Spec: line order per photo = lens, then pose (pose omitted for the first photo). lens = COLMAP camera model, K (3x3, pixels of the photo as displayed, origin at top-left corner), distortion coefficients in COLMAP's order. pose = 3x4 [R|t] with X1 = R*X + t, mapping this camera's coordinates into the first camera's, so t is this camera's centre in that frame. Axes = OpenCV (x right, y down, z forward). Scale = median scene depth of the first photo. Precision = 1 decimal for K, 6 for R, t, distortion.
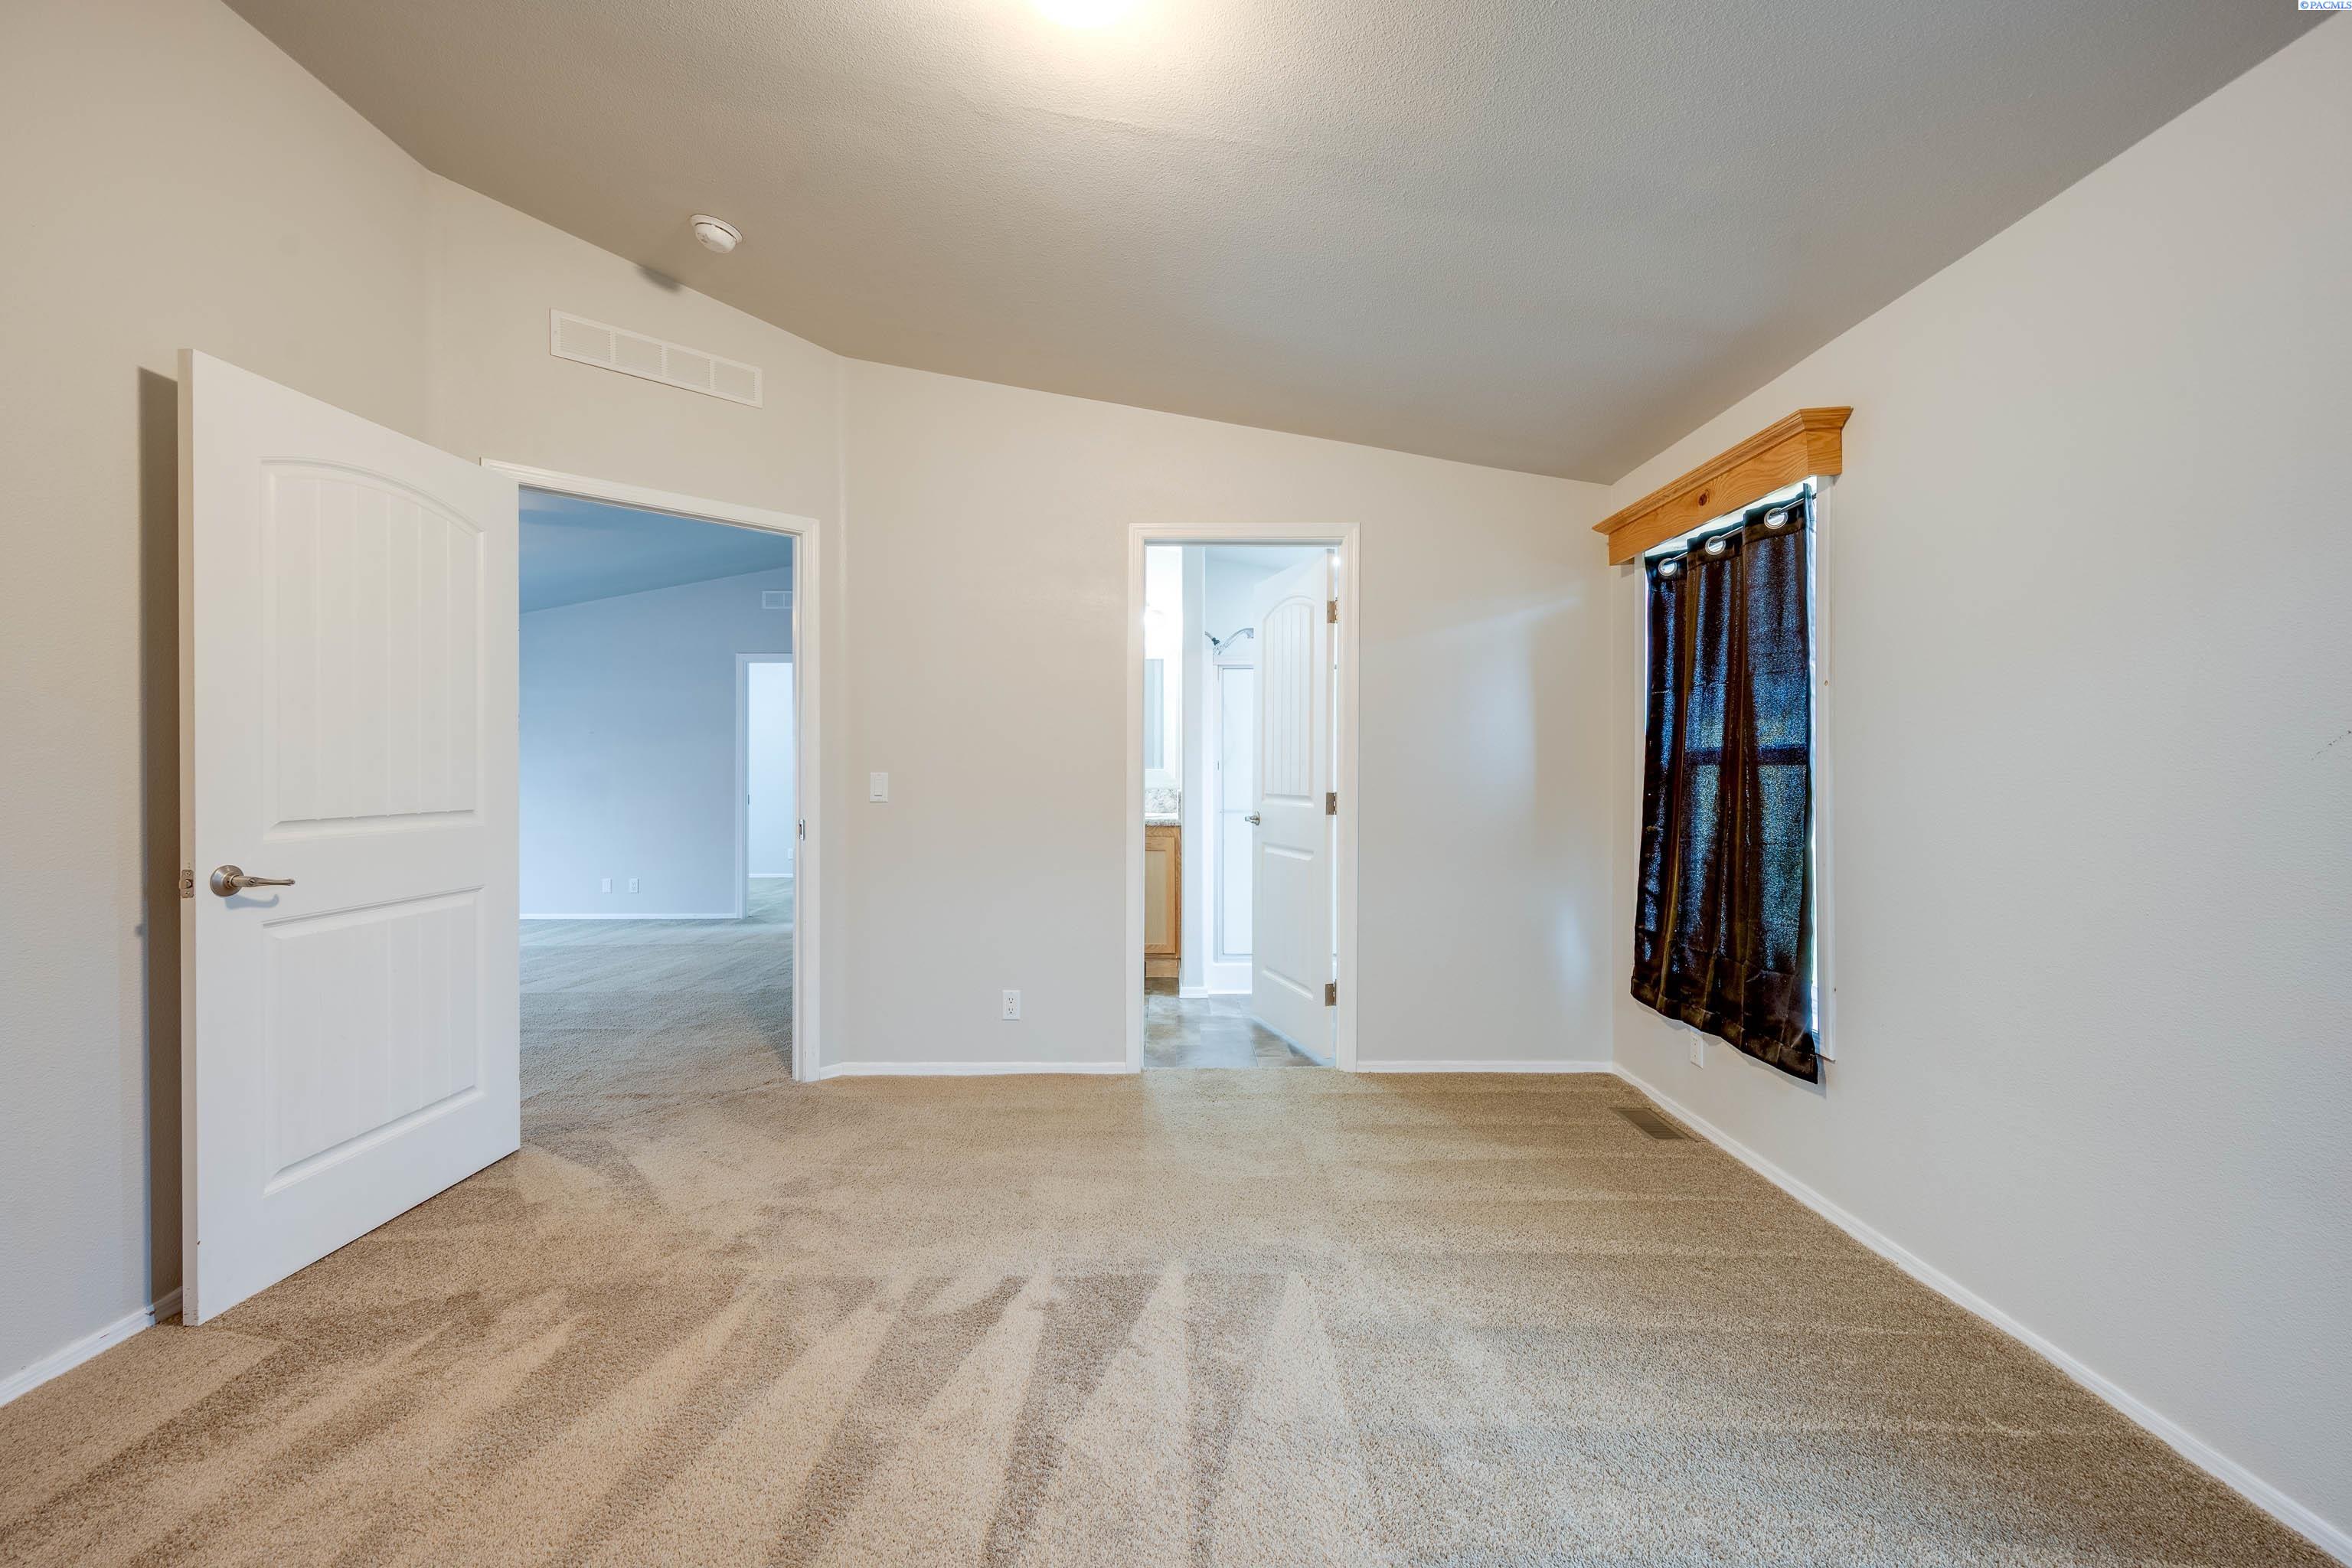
lens RADIAL K [[942.2, 0, 1175.4], [0, 942.2, 776.3], [0, 0, 1]] dist [-0.002077, -0.000331]
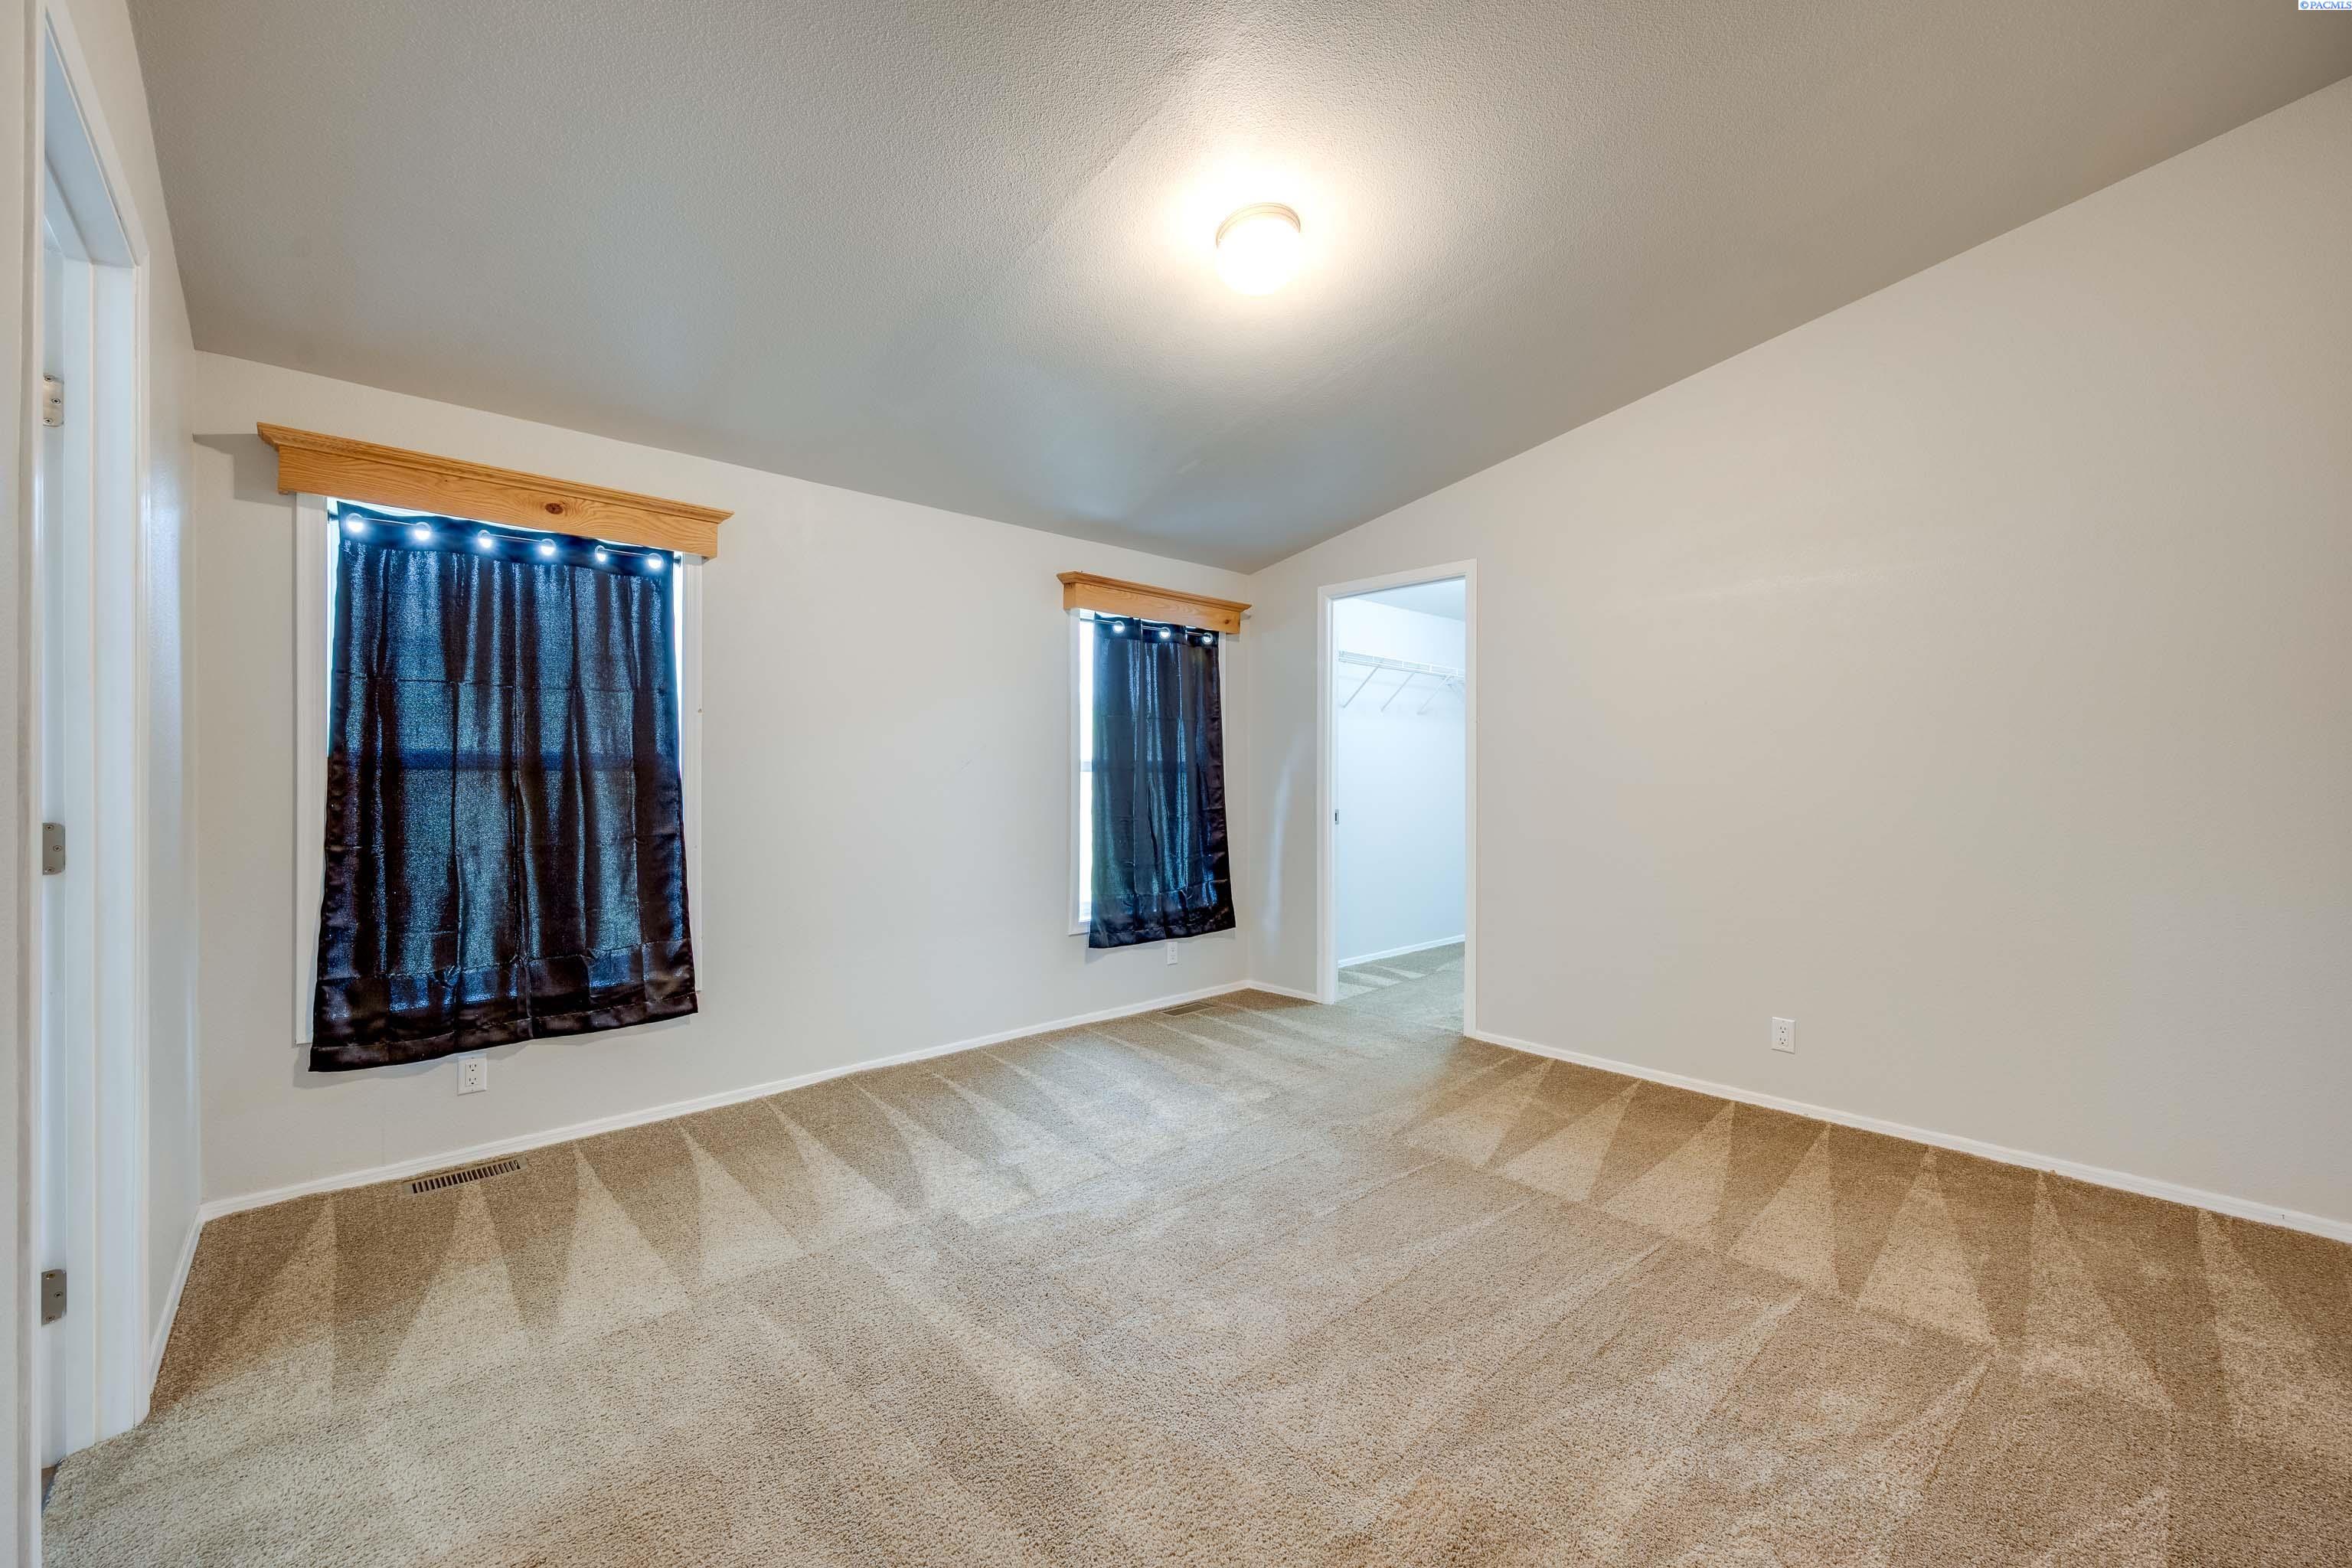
lens RADIAL K [[942.2, 0, 1175.4], [0, 942.2, 776.3], [0, 0, 1]] dist [-0.002077, -0.000331]
pose [[-0.666145, 0.002940, 0.745817, -0.615098], [0.003801, 0.999993, -0.000547, -0.001423], [-0.745813, 0.002470, -0.666151, 1.125174]]
